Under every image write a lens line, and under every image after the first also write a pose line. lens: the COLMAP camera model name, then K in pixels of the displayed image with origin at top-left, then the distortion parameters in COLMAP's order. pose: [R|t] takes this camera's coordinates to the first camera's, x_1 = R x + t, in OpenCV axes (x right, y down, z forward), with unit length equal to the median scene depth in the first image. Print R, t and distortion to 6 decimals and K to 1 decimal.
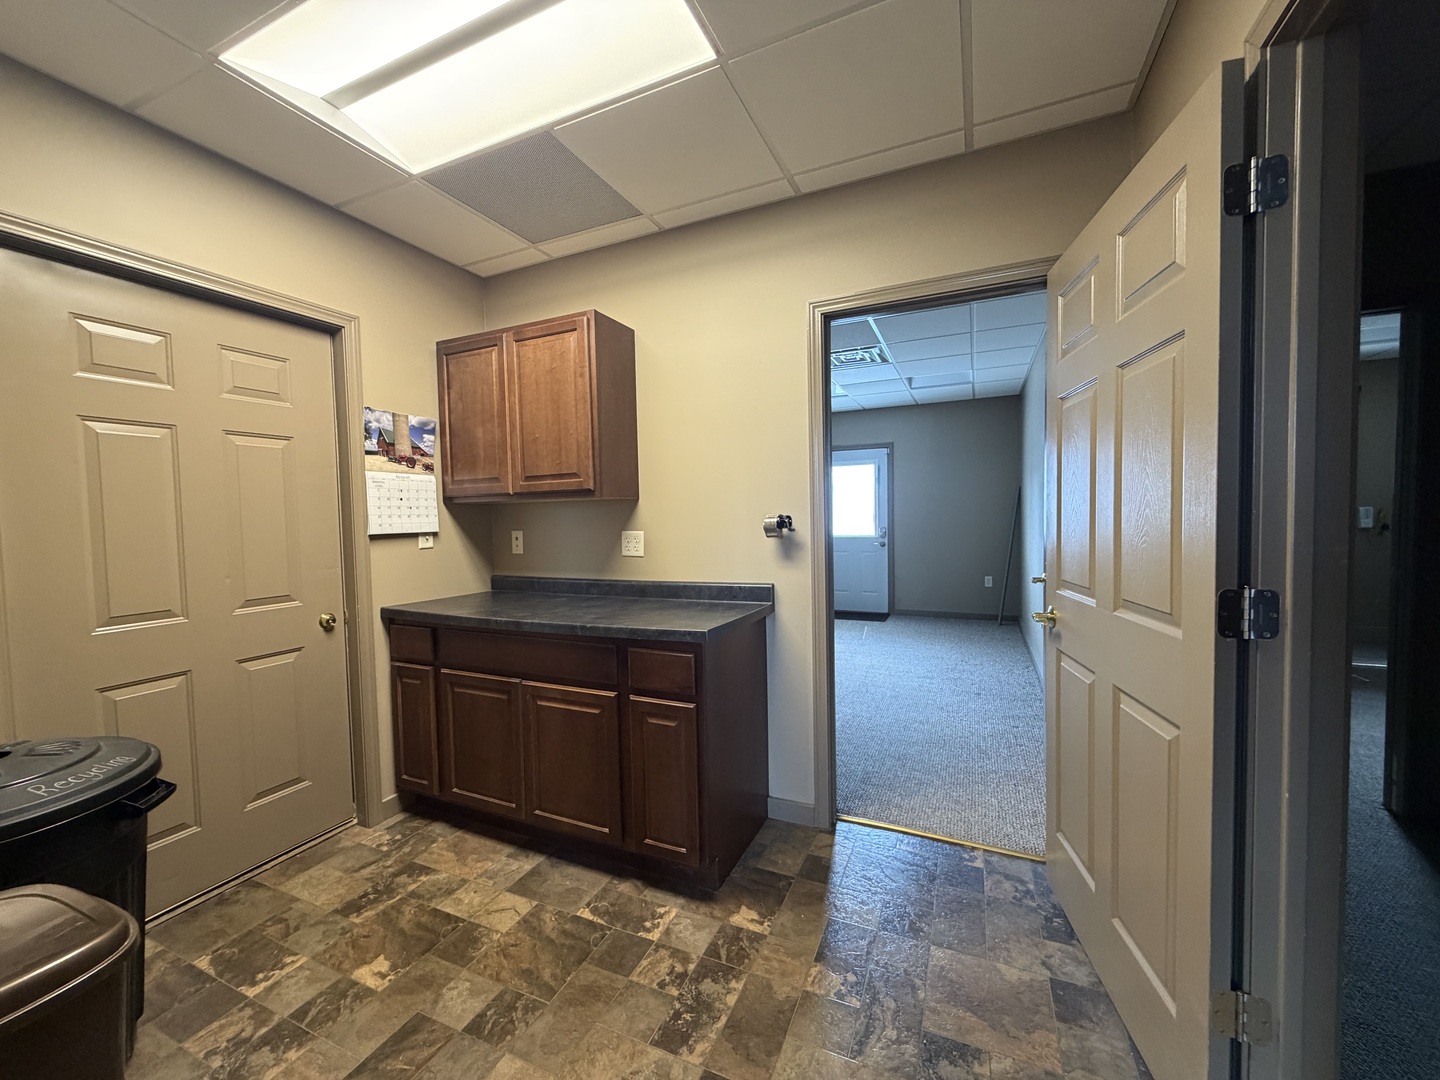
lens RADIAL K [[572.6, 0, 715.2], [0, 572.6, 534.4], [0, 0, 1]] dist [-0.000491, 0.000376]
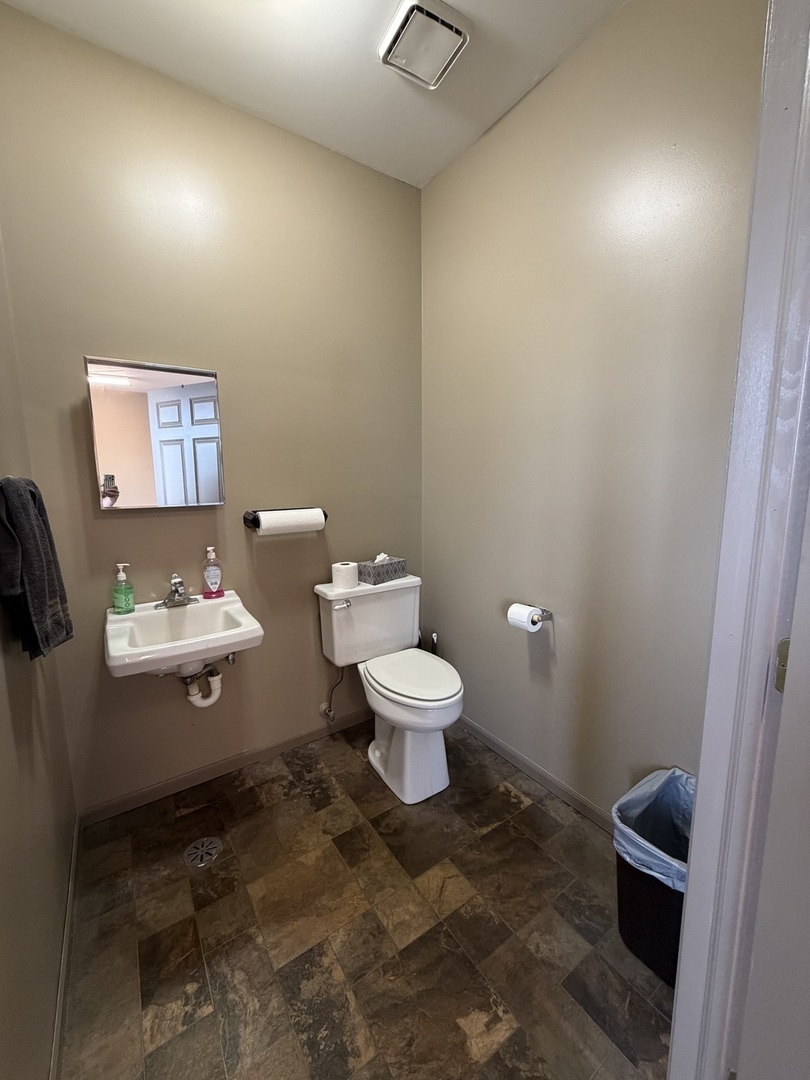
lens RADIAL K [[429.5, 0, 402.8], [0, 429.5, 542.1], [0, 0, 1]] dist [-0.000491, 0.000376]
pose [[0.518695, -0.103691, 0.848648, -1.044807], [0.025215, 0.994042, 0.106043, -0.011736], [-0.854587, -0.033605, 0.518219, 0.752069]]
